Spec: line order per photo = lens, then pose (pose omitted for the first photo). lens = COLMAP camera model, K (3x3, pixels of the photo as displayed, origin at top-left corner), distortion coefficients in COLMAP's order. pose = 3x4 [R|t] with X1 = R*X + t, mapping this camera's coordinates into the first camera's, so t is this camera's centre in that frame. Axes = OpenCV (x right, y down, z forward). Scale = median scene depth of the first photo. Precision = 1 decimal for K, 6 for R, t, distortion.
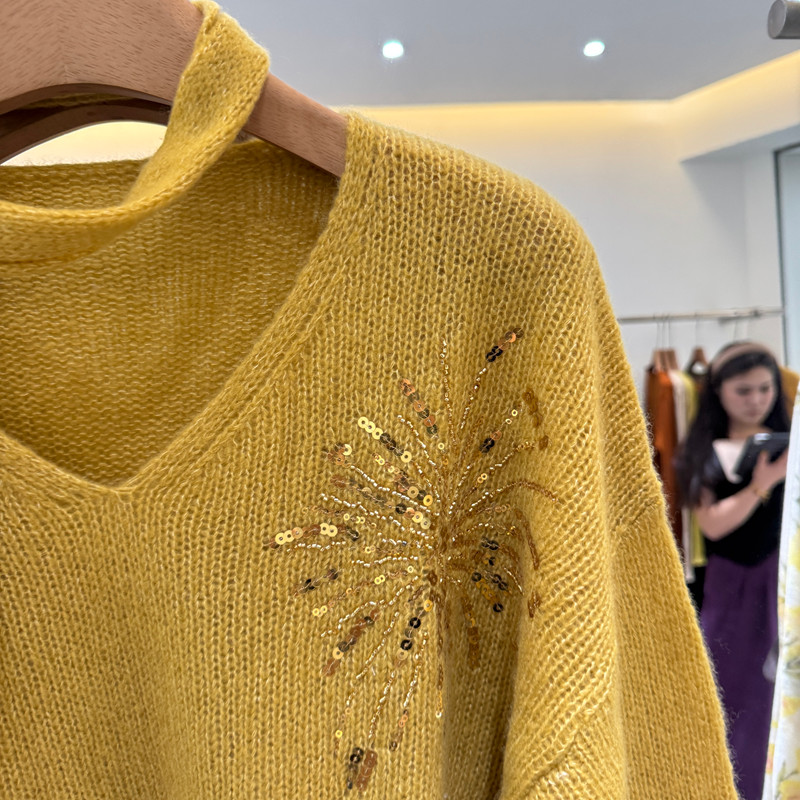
lens RADIAL K [[787.6, 0, 401.2], [0, 787.6, 382.6], [0, 0, 1]] dist [0.130813, -0.347857]
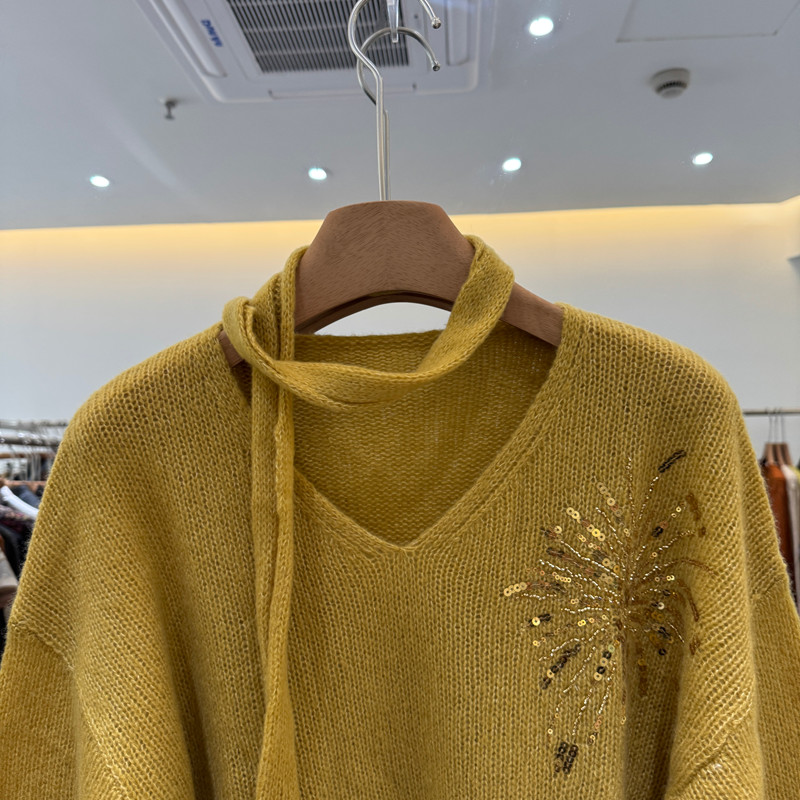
lens RADIAL K [[752.4, 0, 387.9], [0, 752.4, 384.1], [0, 0, 1]] dist [0.116510, -0.285857]
pose [[0.989590, 0.019877, -0.142533, -0.188156], [-0.035081, 0.993857, -0.104965, -0.024513], [0.139571, 0.108872, 0.984209, -0.455589]]
